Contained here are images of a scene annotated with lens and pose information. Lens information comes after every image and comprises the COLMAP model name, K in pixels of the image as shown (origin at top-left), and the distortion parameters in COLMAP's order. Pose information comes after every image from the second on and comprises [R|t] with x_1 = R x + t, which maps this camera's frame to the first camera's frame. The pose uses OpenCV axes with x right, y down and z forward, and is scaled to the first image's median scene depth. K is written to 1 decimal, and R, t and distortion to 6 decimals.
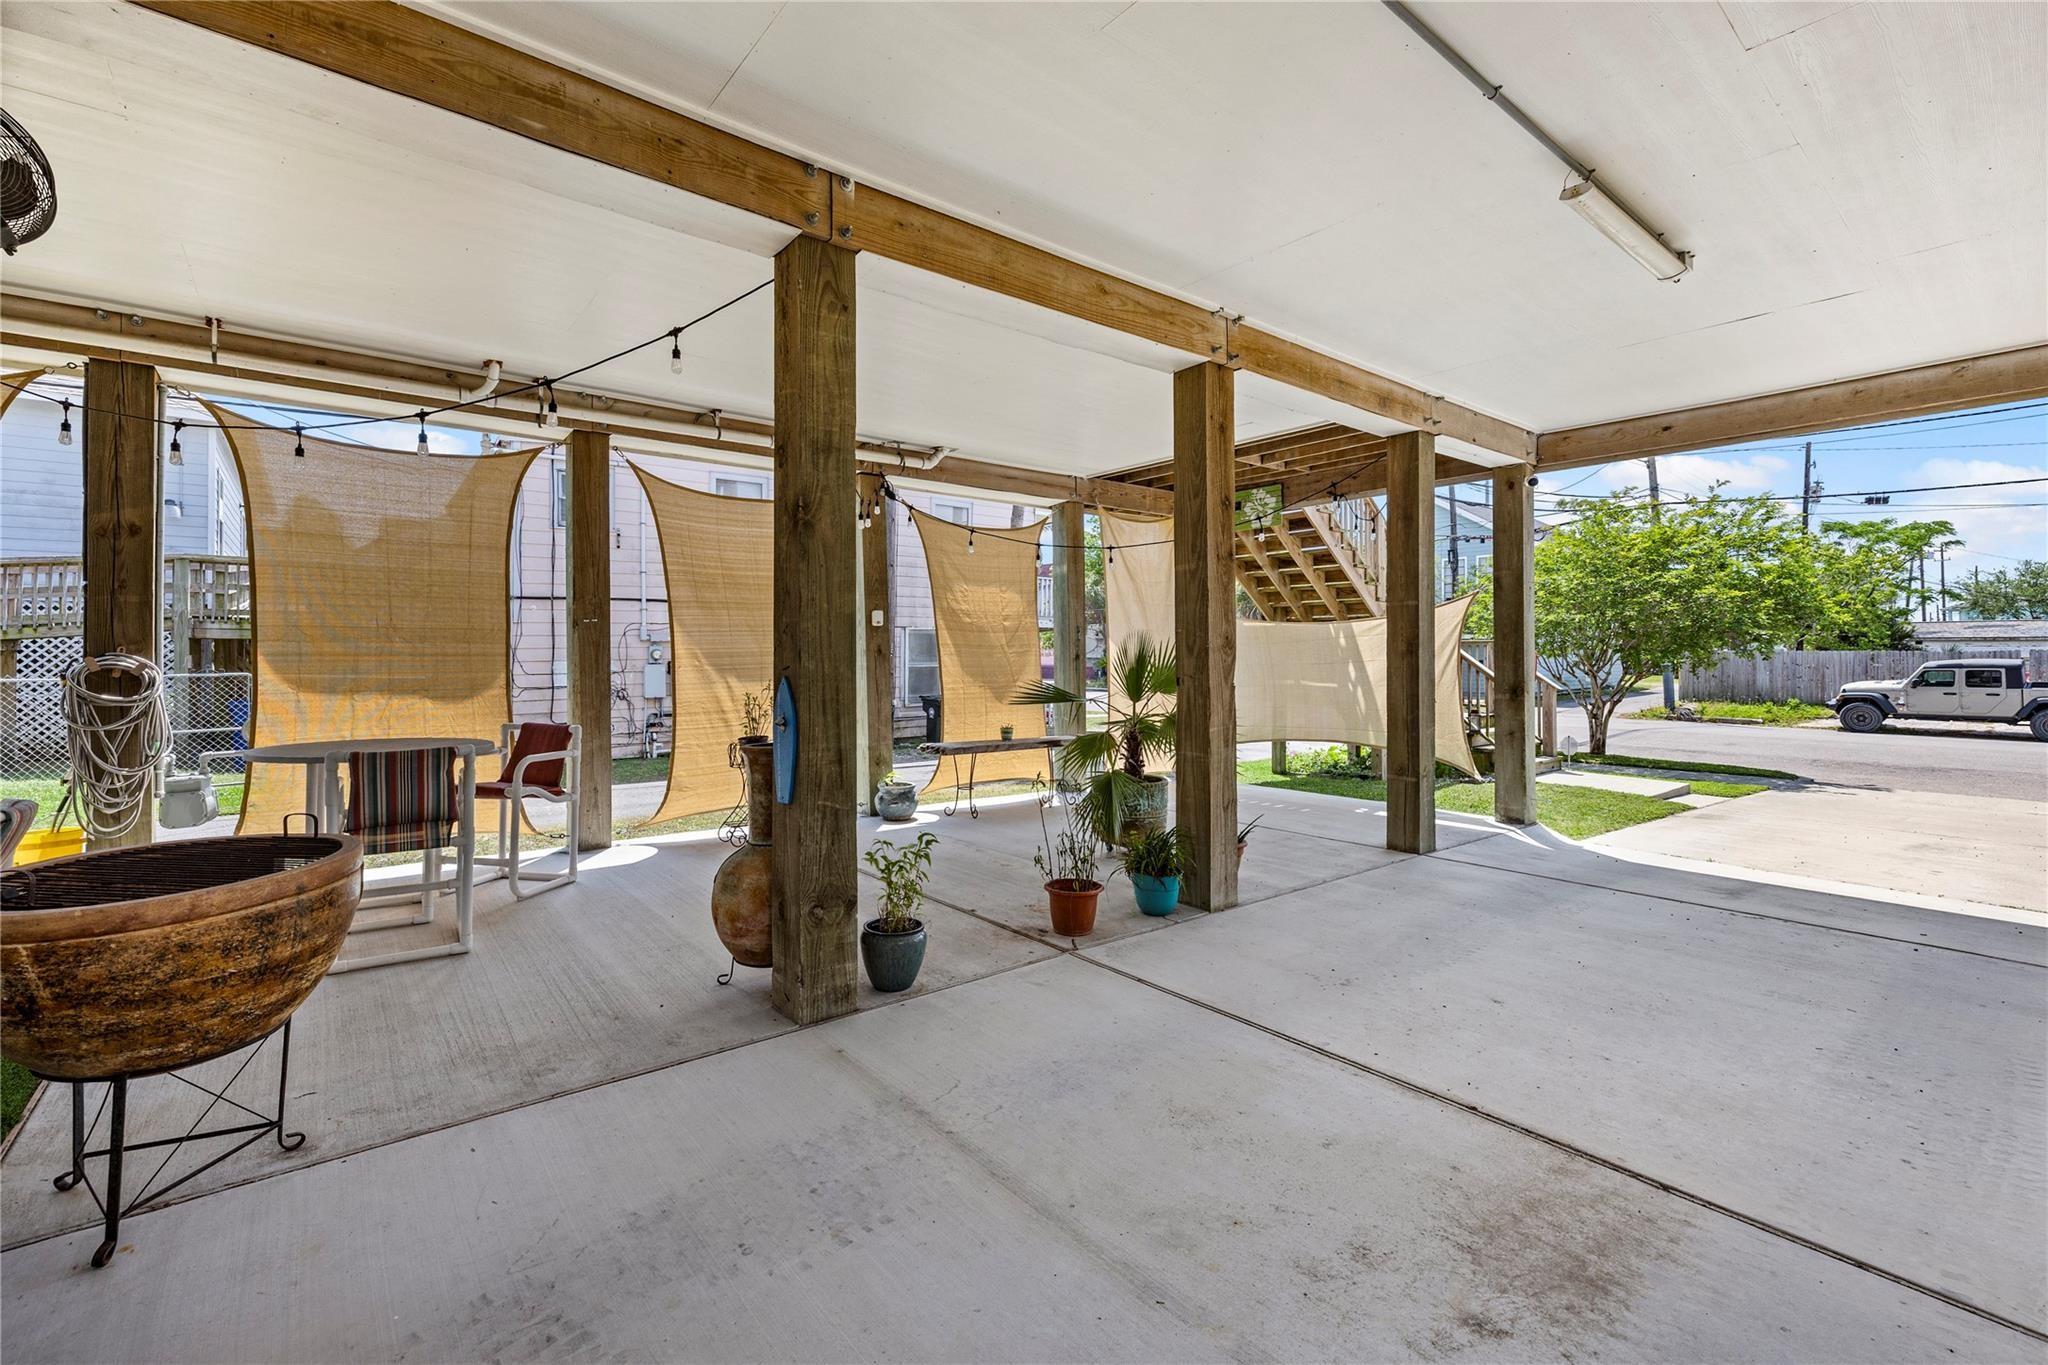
lens RADIAL K [[871.9, 0, 1021.2], [0, 871.9, 648.4], [0, 0, 1]] dist [0.000279, 0.000072]
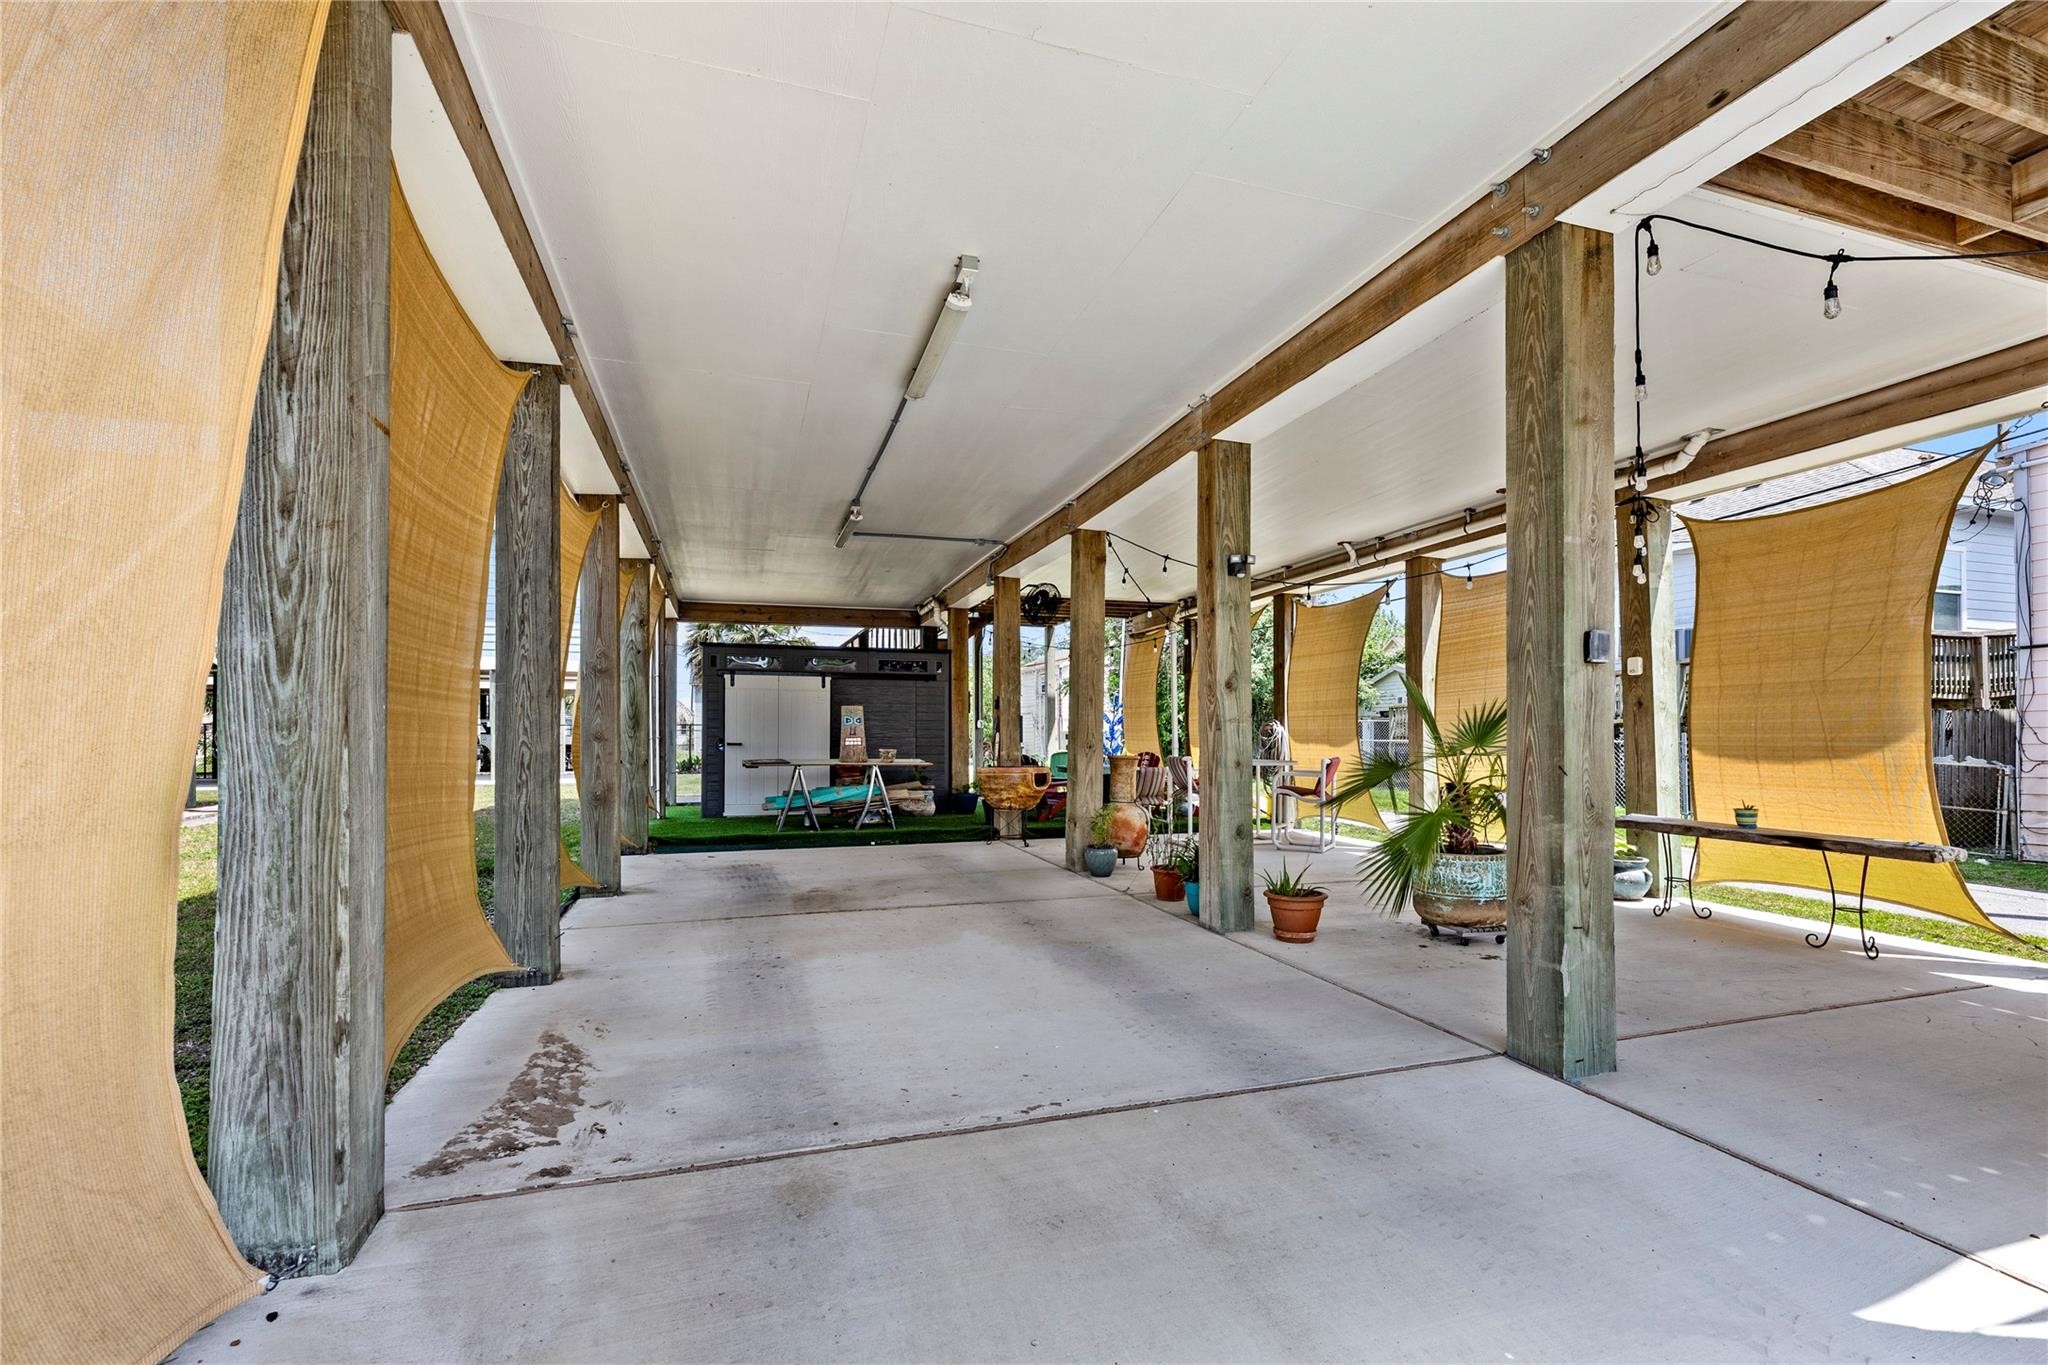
lens RADIAL K [[875.5, 0, 1023.9], [0, 875.5, 737.6], [0, 0, 1]] dist [-0.000193, -0.000032]
pose [[-0.352517, -0.000697, -0.935805, 0.986666], [0.003683, 0.999991, -0.002133, 0.040845], [0.935798, -0.004199, -0.352511, 0.845569]]
